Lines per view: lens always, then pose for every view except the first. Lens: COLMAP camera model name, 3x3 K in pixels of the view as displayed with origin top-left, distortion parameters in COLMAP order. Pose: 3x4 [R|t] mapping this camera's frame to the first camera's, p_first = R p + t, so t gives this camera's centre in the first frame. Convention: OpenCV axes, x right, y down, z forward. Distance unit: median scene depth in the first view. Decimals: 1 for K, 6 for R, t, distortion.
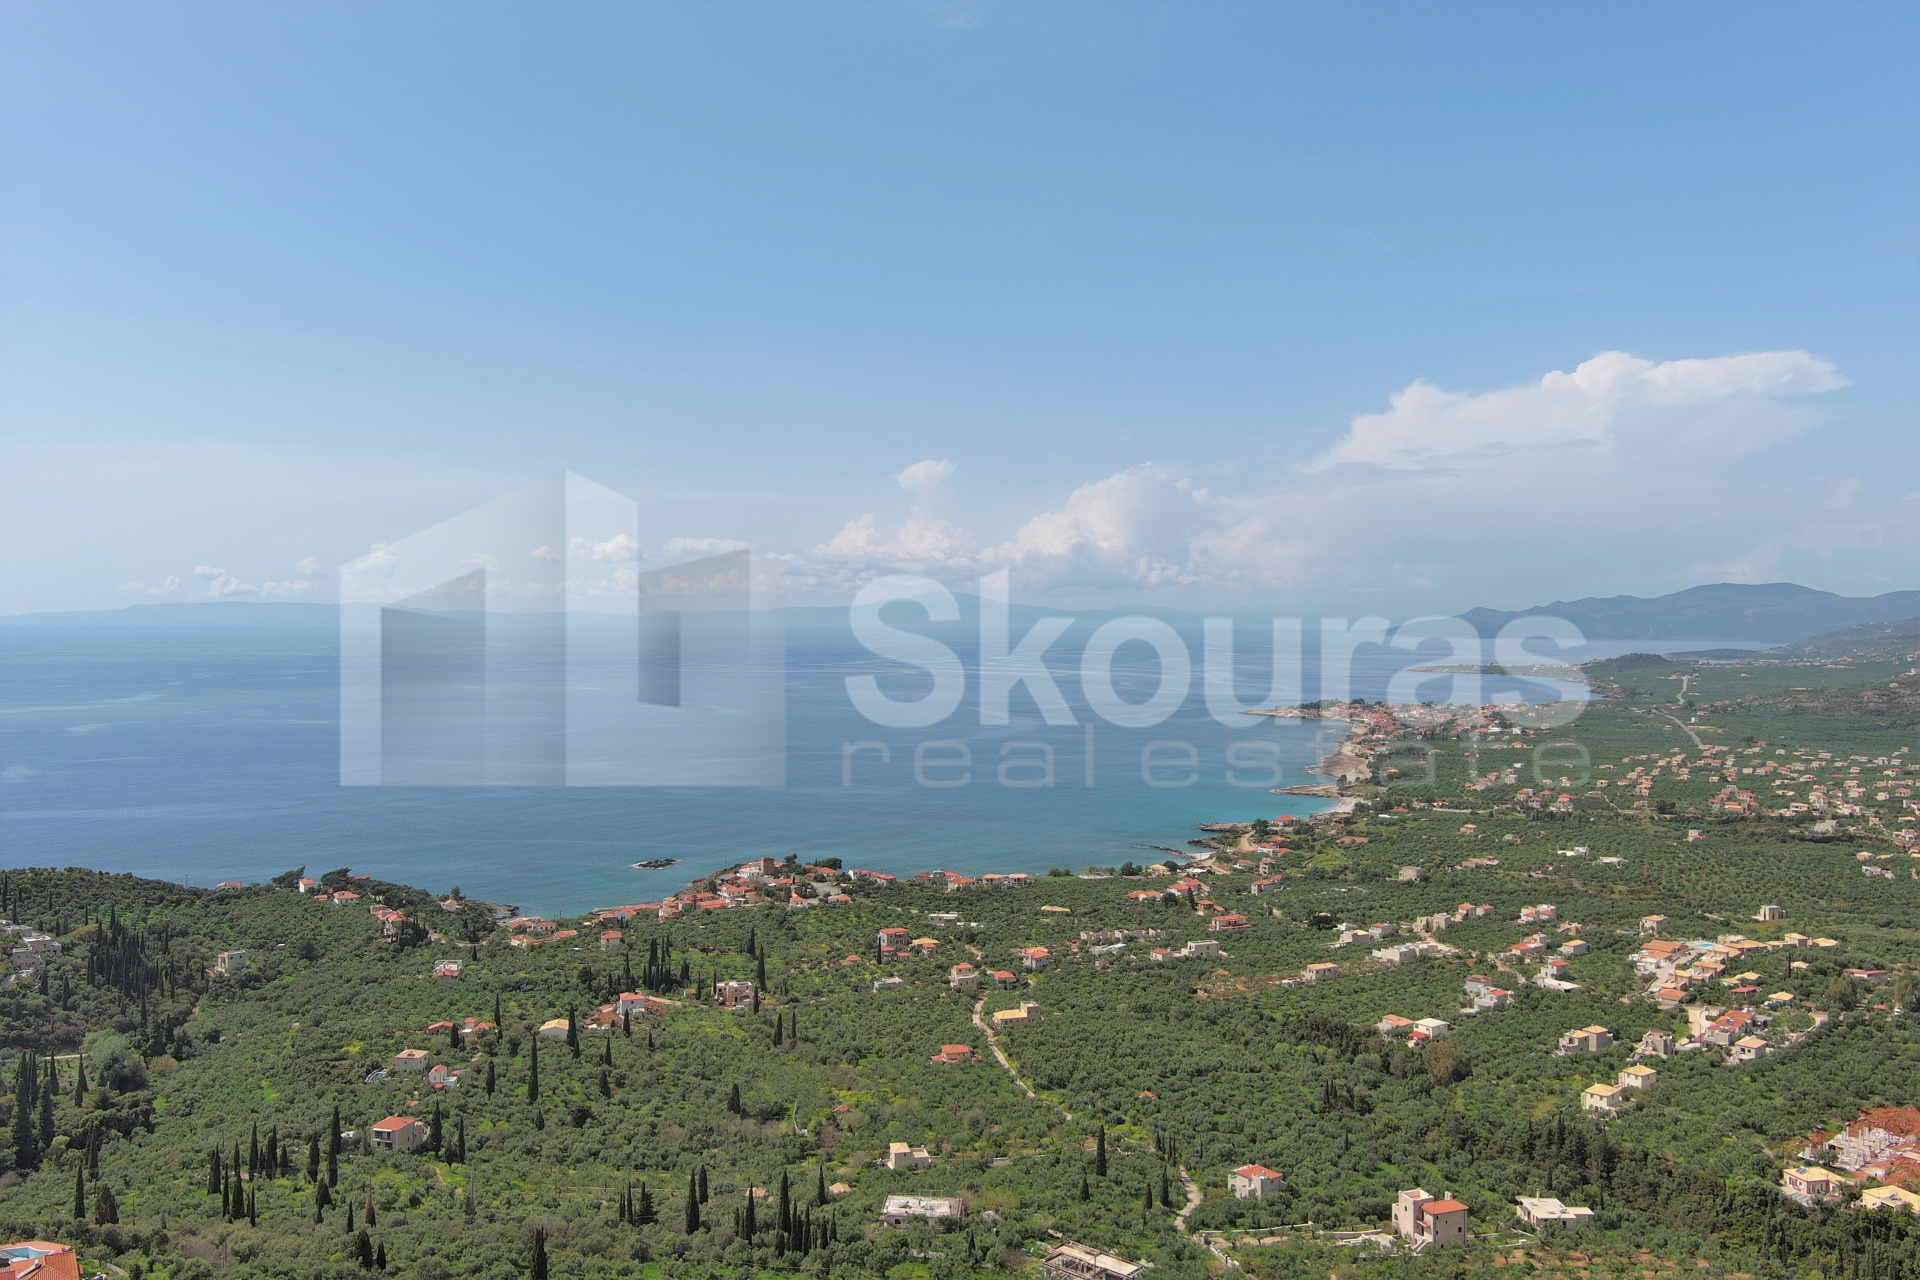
lens RADIAL K [[1485.7, 0, 954.7], [0, 1485.7, 629.5], [0, 0, 1]] dist [0.003163, 0.007102]
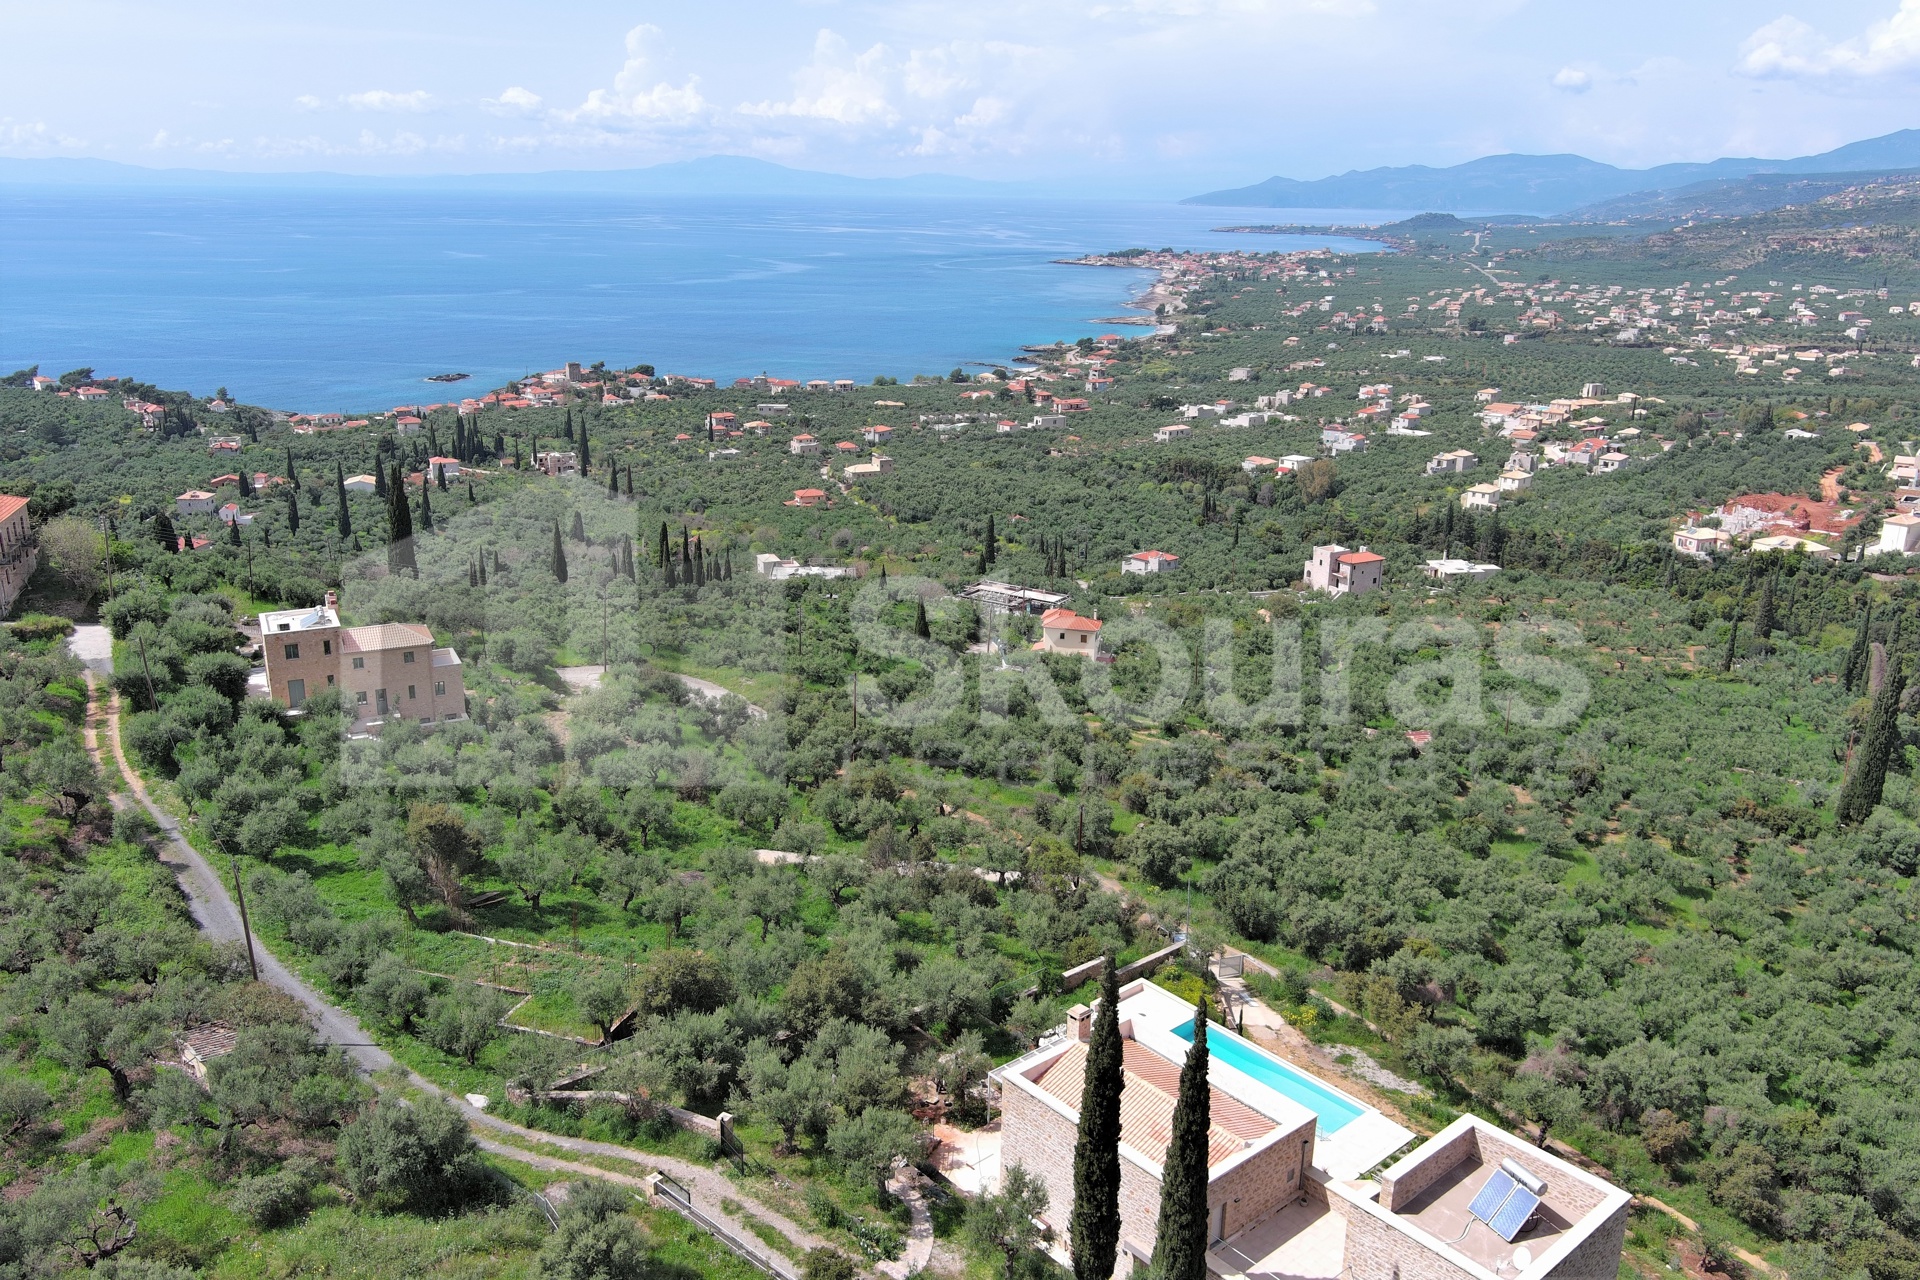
lens RADIAL K [[1481.9, 0, 953.1], [0, 1481.9, 637.1], [0, 0, 1]] dist [0.022667, -0.028108]
pose [[0.990566, -0.031667, 0.133329, -0.028575], [-0.006717, 0.960546, 0.278041, 0.083171], [-0.136873, -0.276314, 0.951271, 0.054543]]
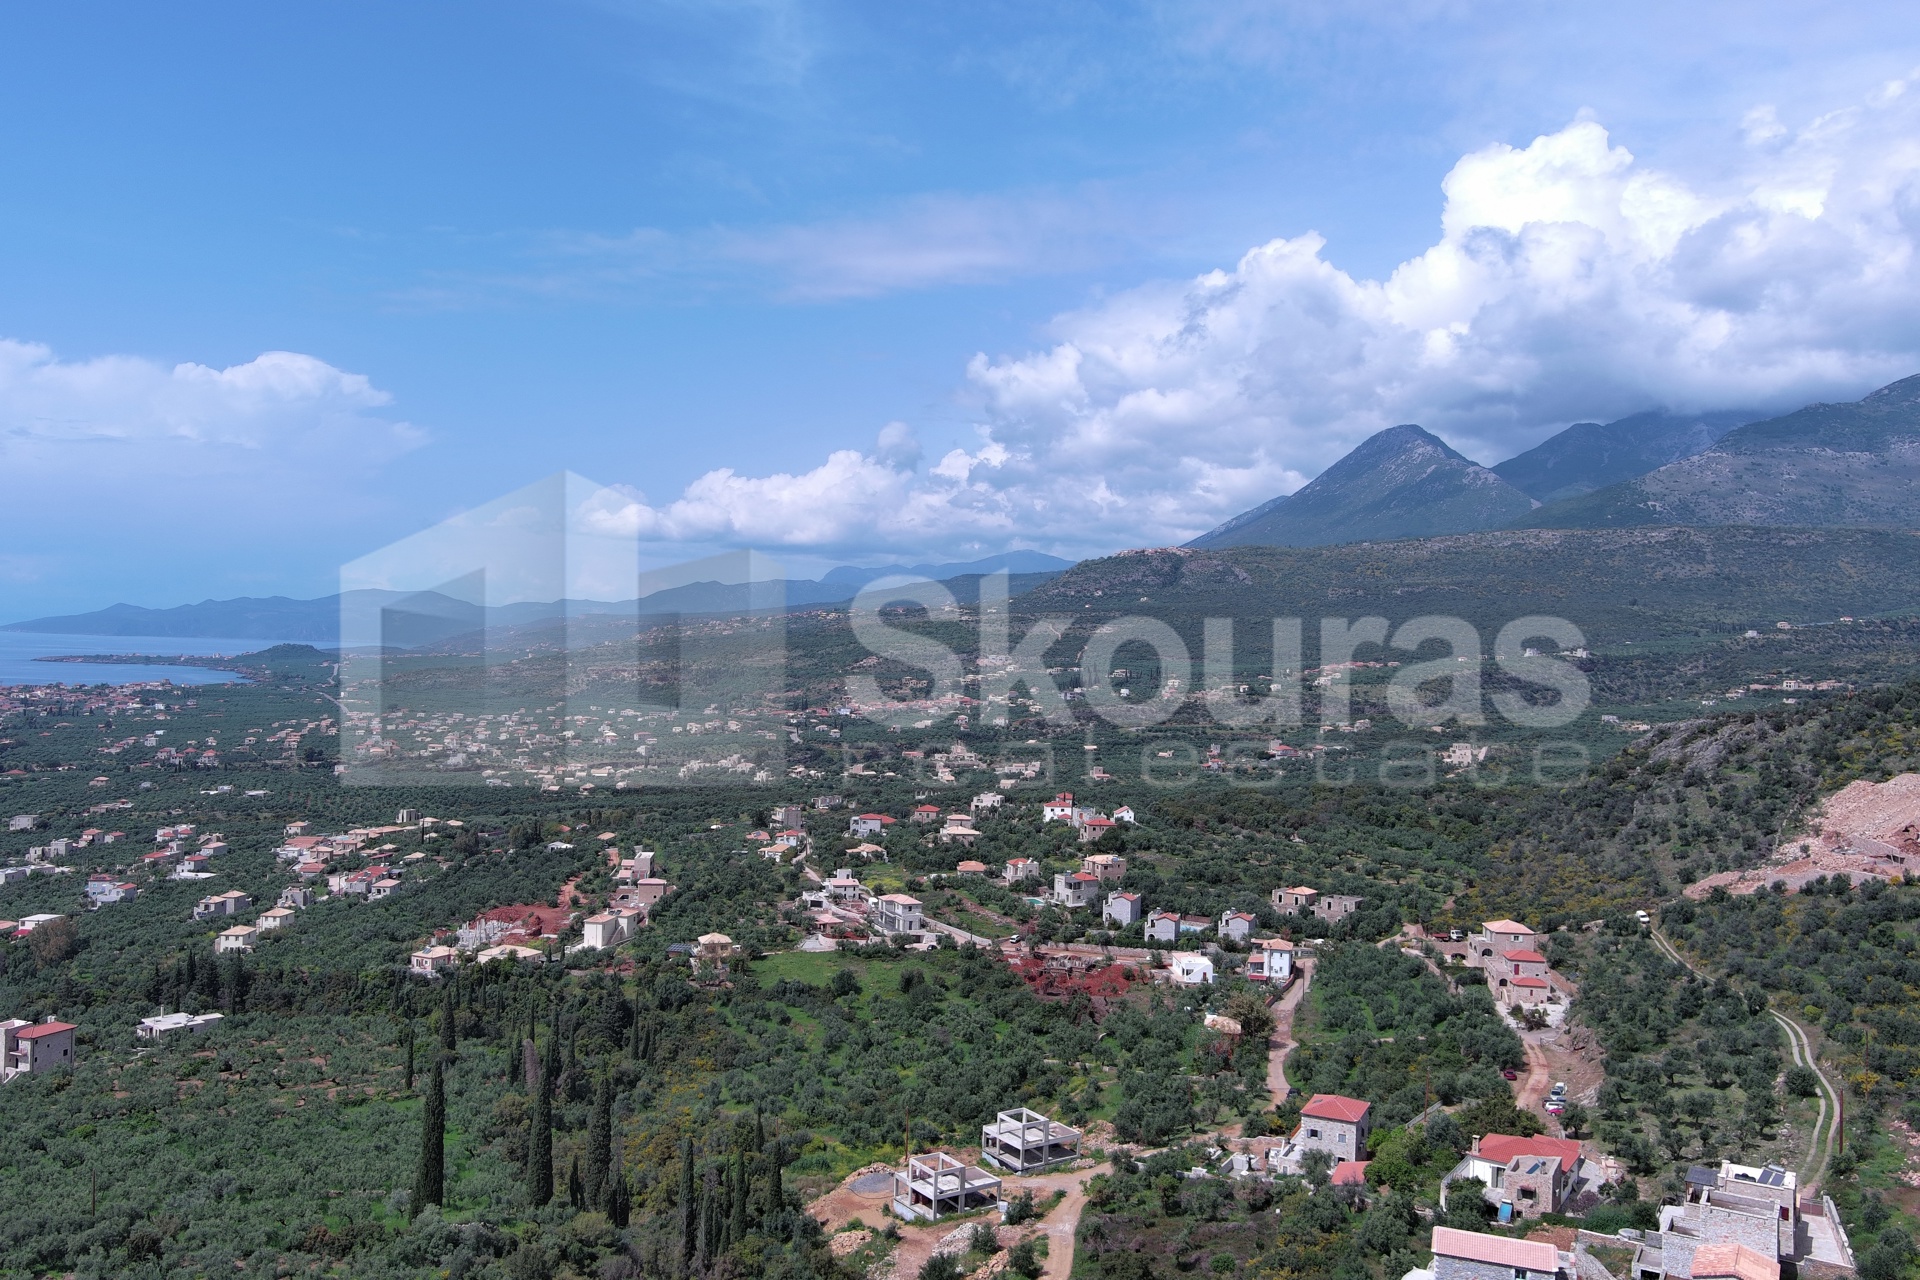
lens RADIAL K [[1475.9, 0, 960.0], [0, 1475.9, 640.0], [0, 0, 1]] dist [0.008905, -0.001971]
pose [[0.656374, 0.016691, 0.754251, 0.010694], [-0.017176, 0.999827, -0.007178, 0.075238], [-0.754240, -0.008244, 0.656547, 0.013618]]
